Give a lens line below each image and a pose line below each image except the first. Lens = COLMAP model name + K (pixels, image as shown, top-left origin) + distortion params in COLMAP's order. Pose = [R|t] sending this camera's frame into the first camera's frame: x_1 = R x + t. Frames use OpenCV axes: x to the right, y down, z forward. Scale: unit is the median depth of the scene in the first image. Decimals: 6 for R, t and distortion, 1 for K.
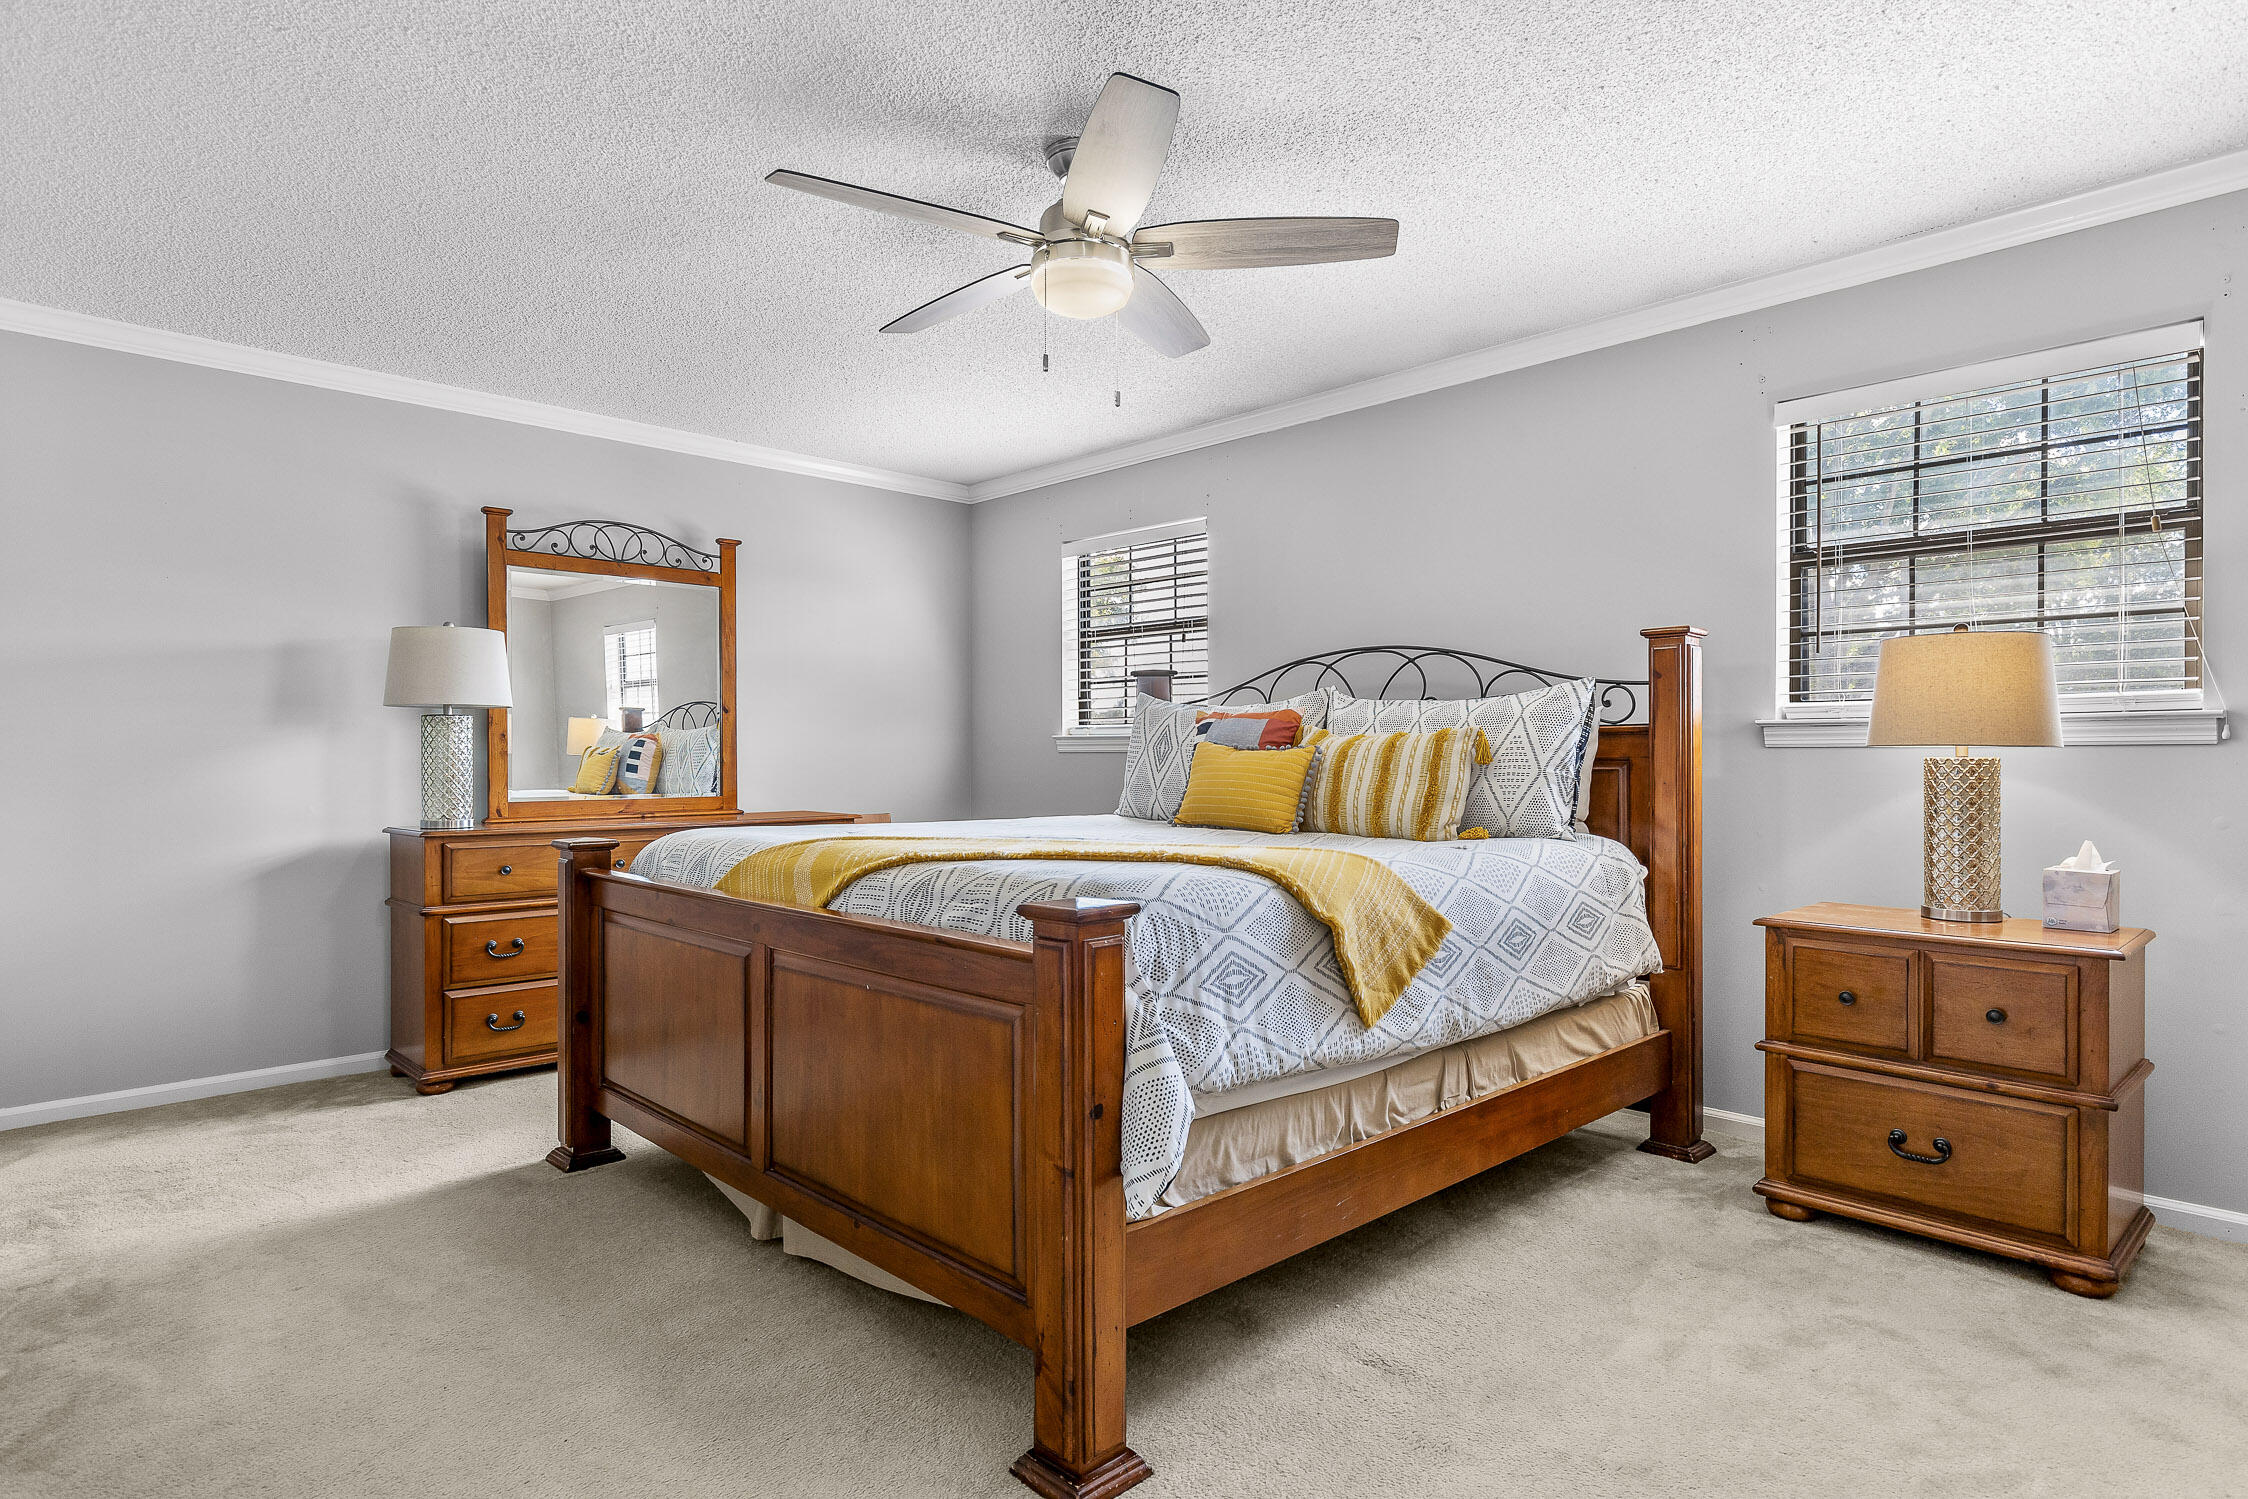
lens RADIAL K [[1216.9, 0, 1132.0], [0, 1216.9, 755.2], [0, 0, 1]] dist [0.002135, -0.000026]
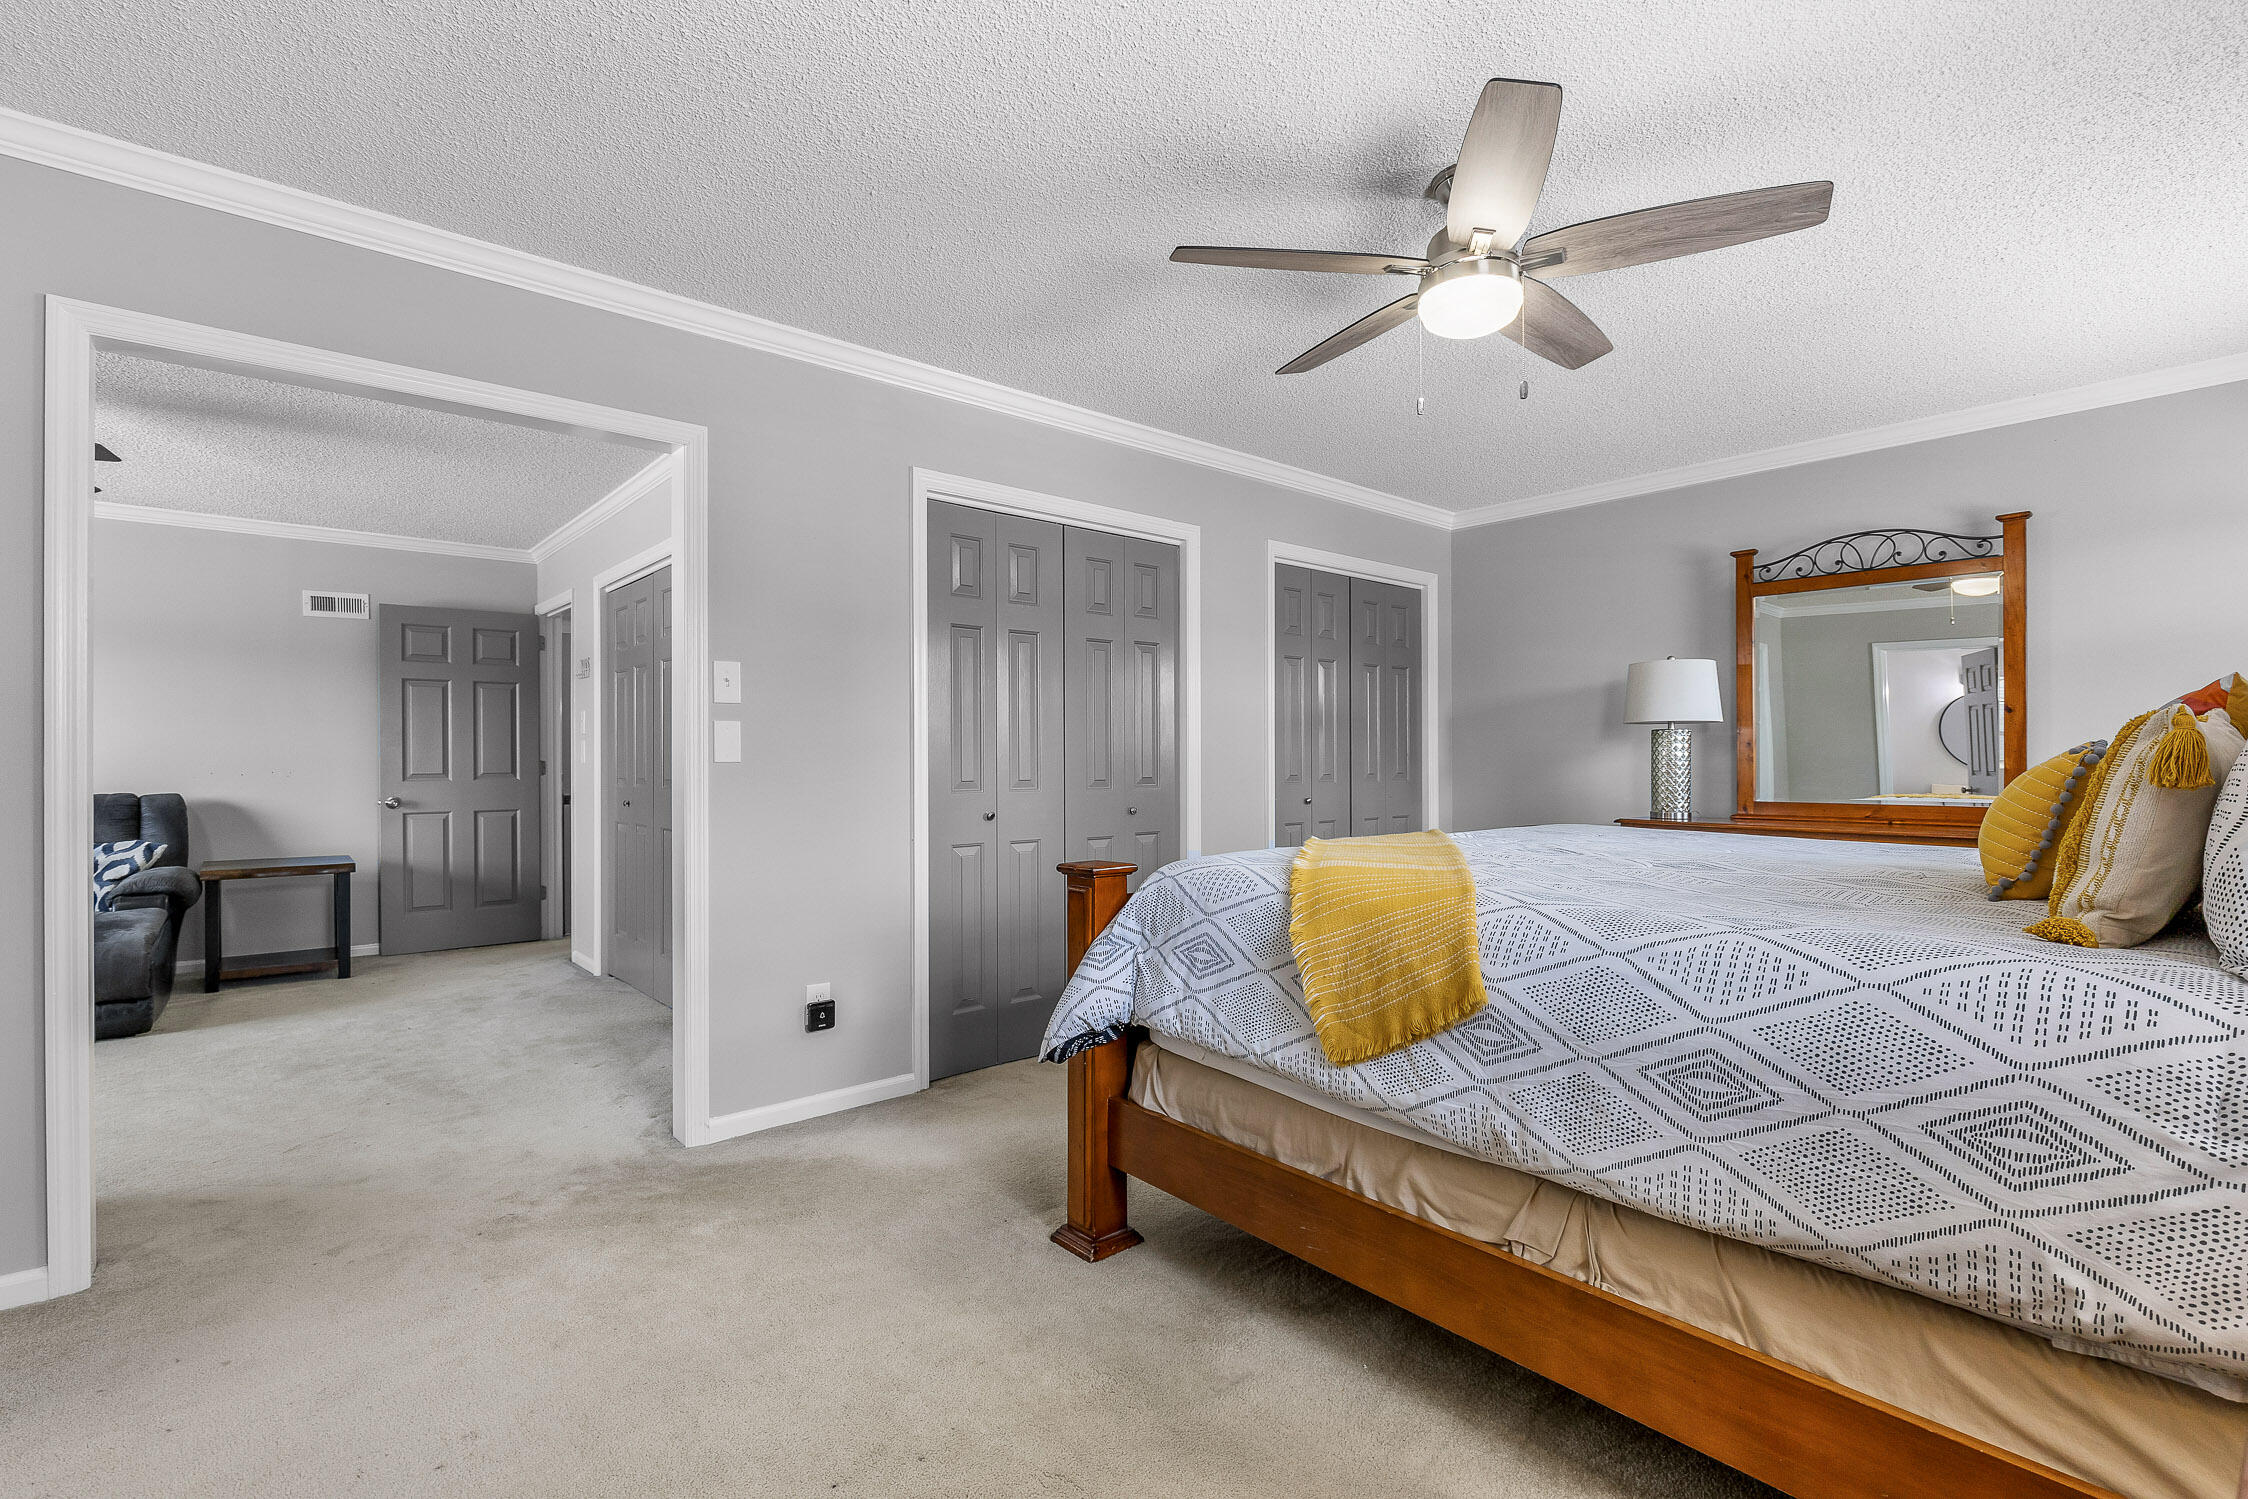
lens RADIAL K [[1075.3, 0, 1137.7], [0, 1075.3, 754.5], [0, 0, 1]] dist [0.004960, 0.000467]
pose [[-0.081938, -0.004174, -0.996629, 0.930134], [0.002895, 0.999986, -0.004426, -0.006405], [0.996633, -0.003248, -0.081925, 0.837969]]
